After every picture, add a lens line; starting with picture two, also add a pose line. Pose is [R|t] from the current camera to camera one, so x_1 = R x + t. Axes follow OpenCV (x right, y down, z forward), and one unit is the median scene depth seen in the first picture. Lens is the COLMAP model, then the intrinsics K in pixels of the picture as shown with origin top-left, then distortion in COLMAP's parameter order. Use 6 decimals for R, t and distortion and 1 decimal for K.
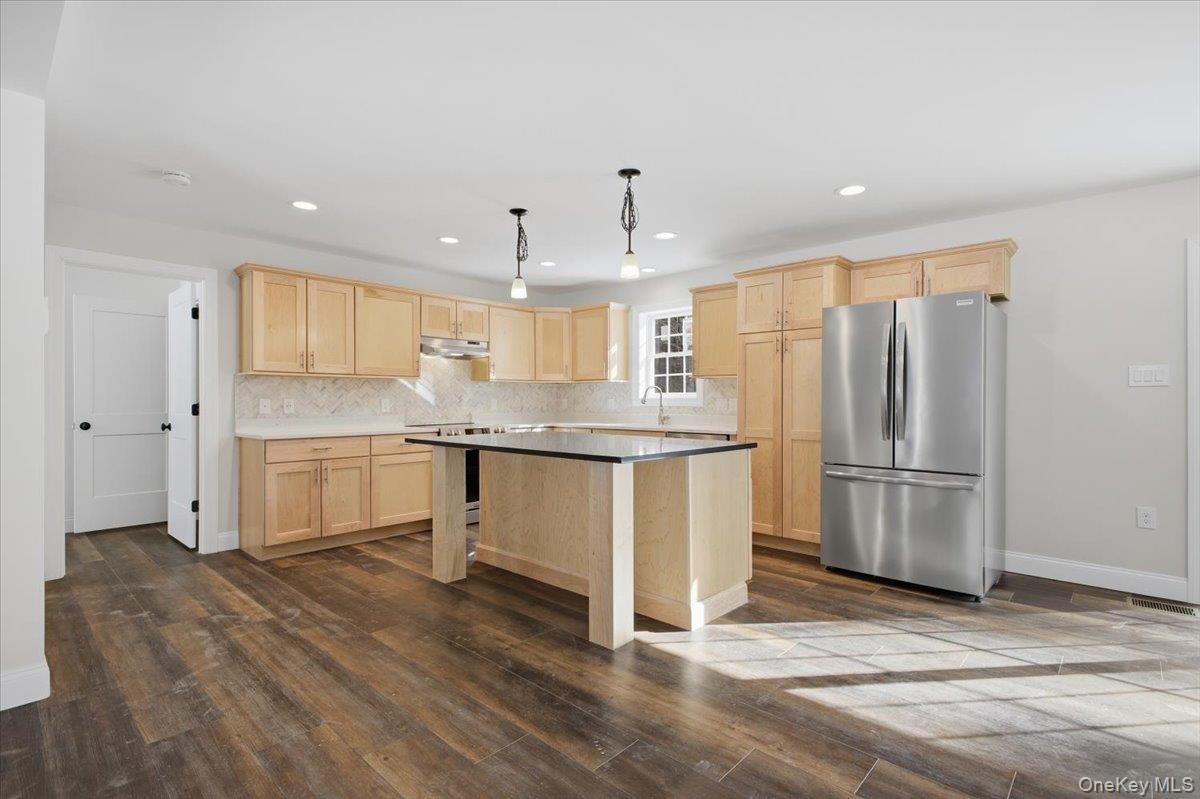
lens RADIAL K [[567.1, 0, 601.7], [0, 567.1, 402.9], [0, 0, 1]] dist [0.027210, -0.000109]
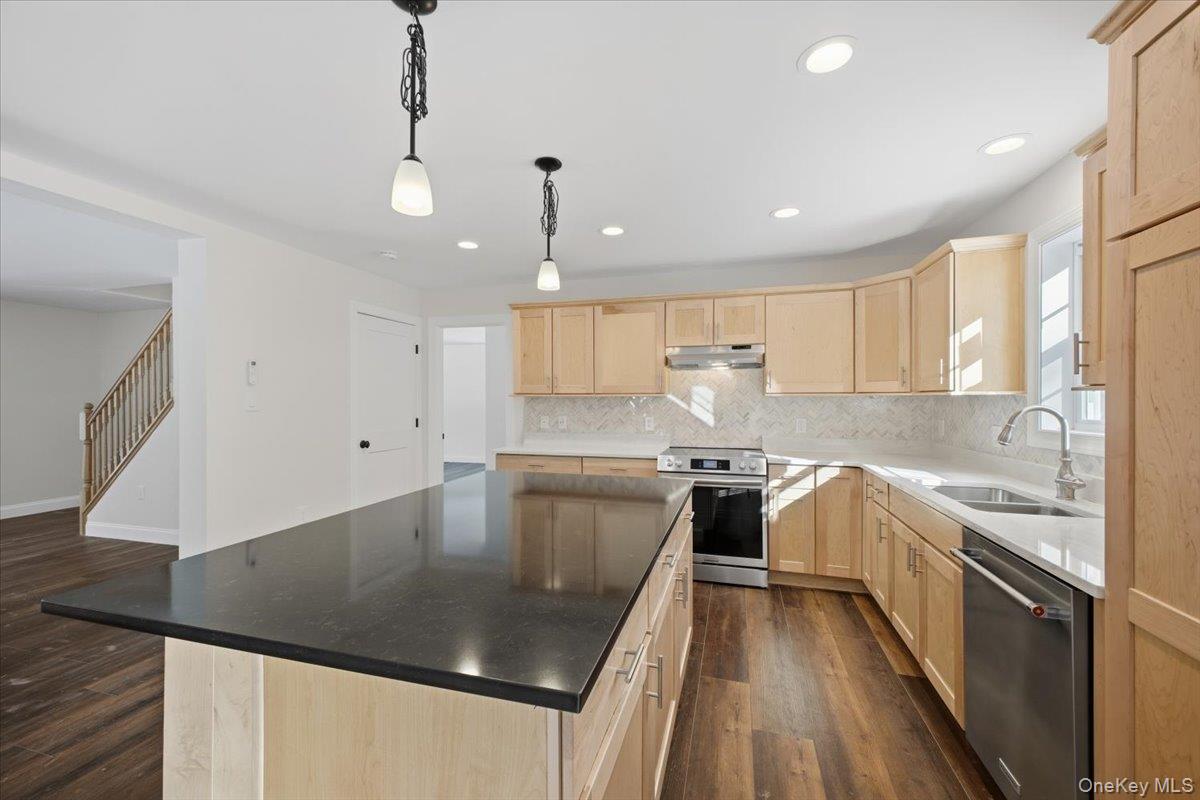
lens RADIAL K [[470.8, 0, 600.0], [0, 470.8, 400.0], [0, 0, 1]] dist [0.023686, -0.007237]
pose [[0.446986, 0.005519, -0.894524, 0.292258], [-0.002213, 0.999985, 0.005064, -0.039690], [0.894538, -0.000284, 0.446991, 0.590645]]
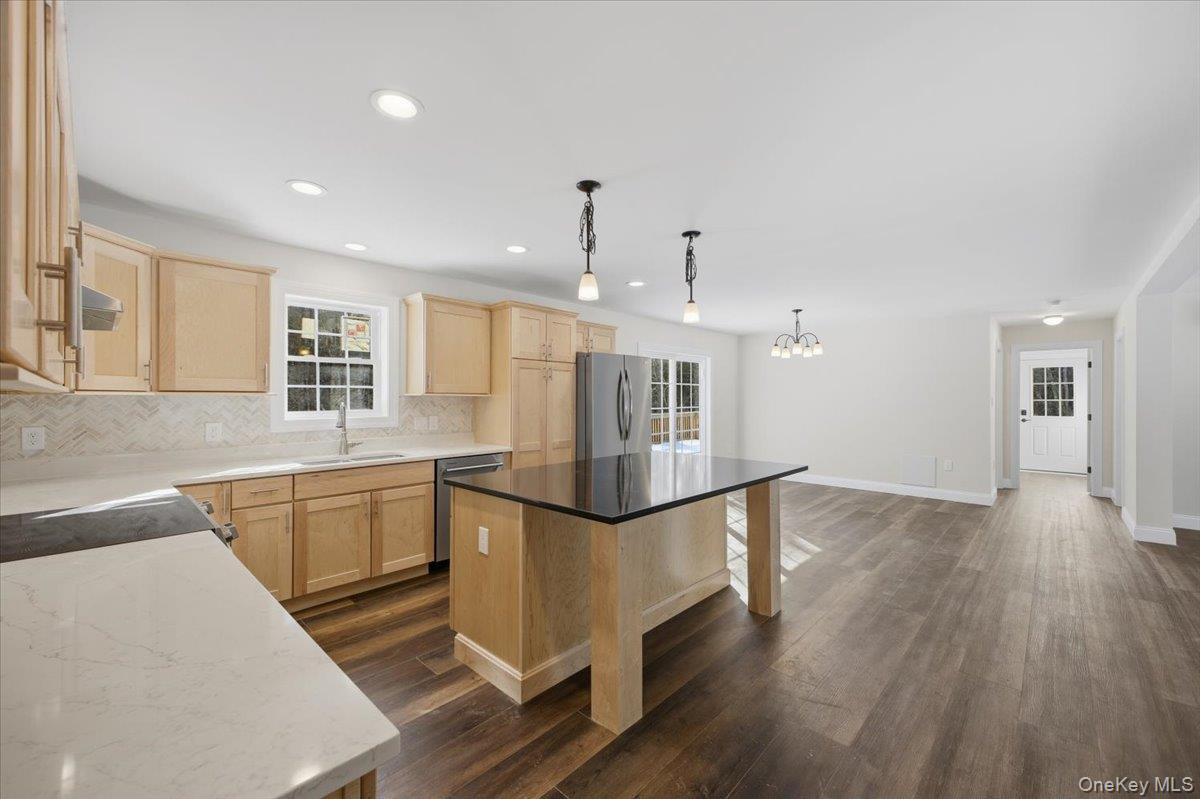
lens RADIAL K [[477.5, 0, 600.0], [0, 477.5, 399.5], [0, 0, 1]] dist [0.023244, -0.007200]
pose [[0.007479, -0.003799, 0.999965, -0.579285], [0.001549, 0.999992, 0.003788, -0.039669], [-0.999971, 0.001521, 0.007485, 0.724252]]
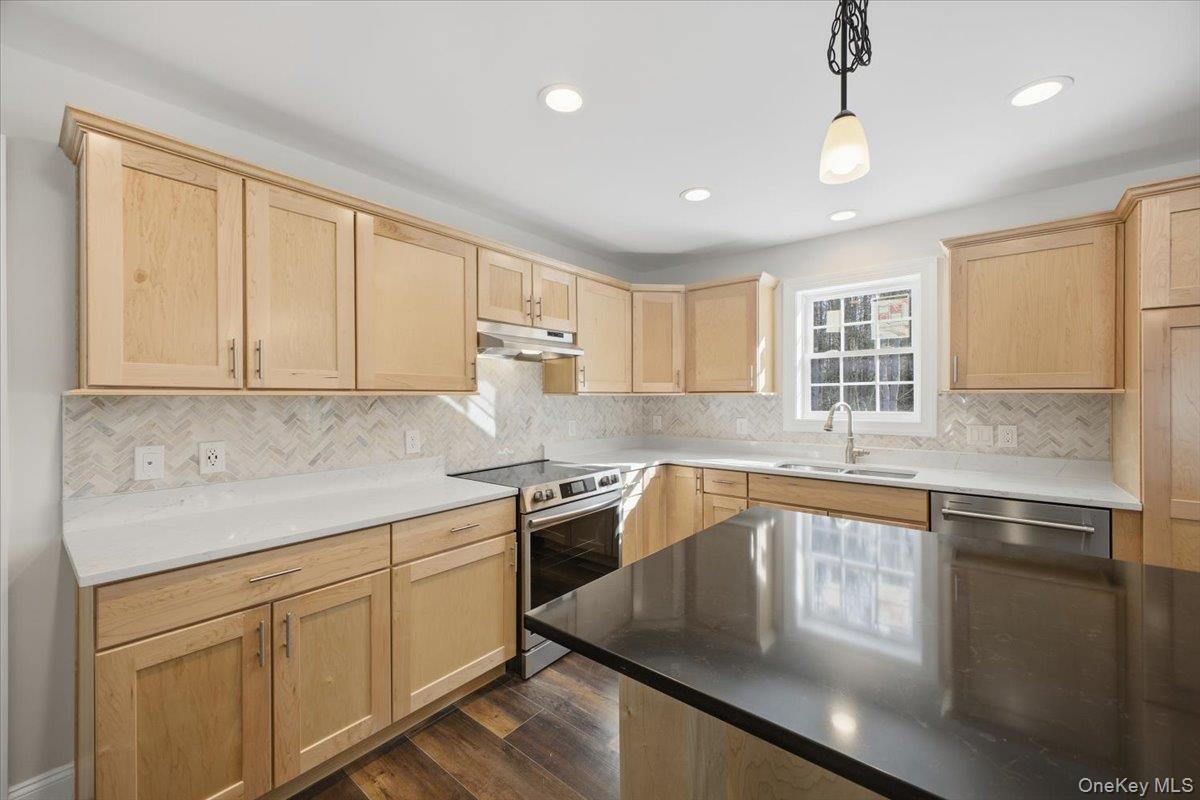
lens RADIAL K [[470.8, 0, 600.0], [0, 470.8, 400.0], [0, 0, 1]] dist [0.023686, -0.007237]
pose [[0.998156, -0.003709, 0.060589, -0.228914], [0.003634, 0.999993, 0.001334, -0.037743], [-0.060593, -0.001112, 0.998162, 0.534715]]
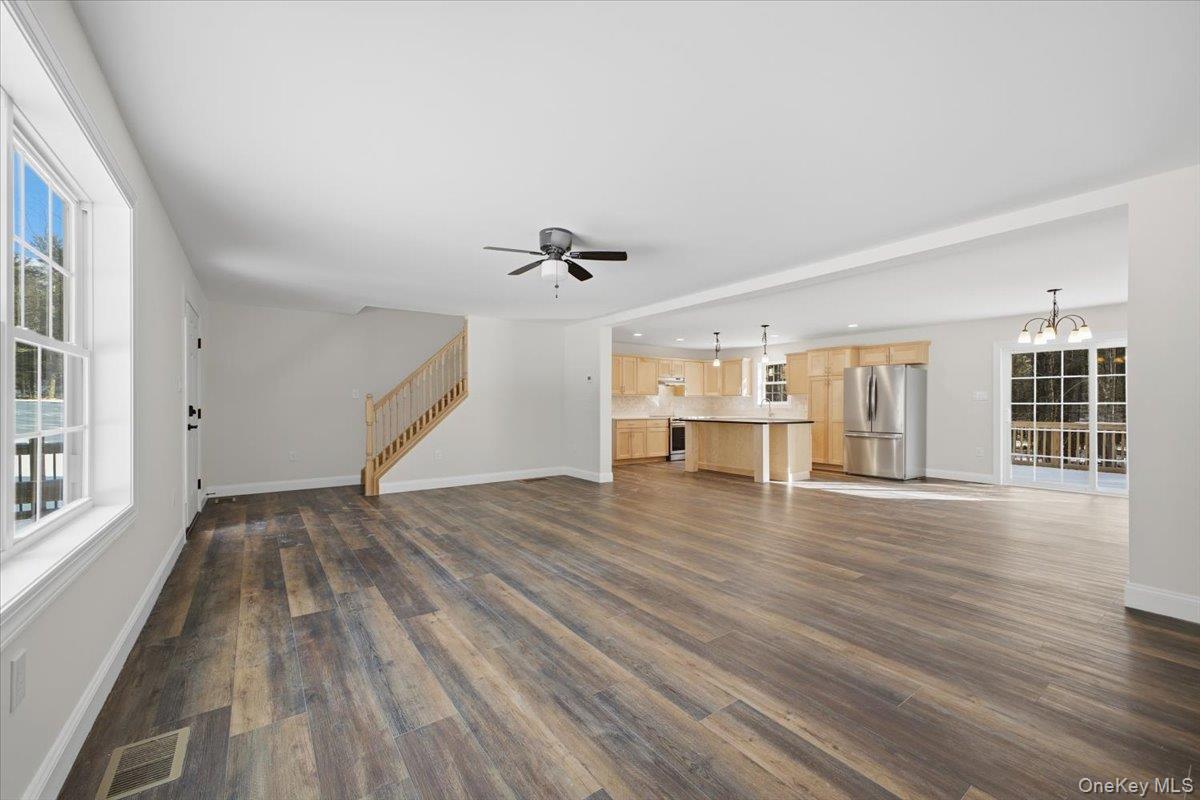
lens RADIAL K [[470.8, 0, 600.0], [0, 470.8, 400.0], [0, 0, 1]] dist [0.023686, -0.007237]
pose [[0.979255, -0.000147, -0.202633, -0.169083], [-0.002961, 0.999883, -0.015033, 0.003809], [0.202611, 0.015321, 0.979139, -0.898186]]
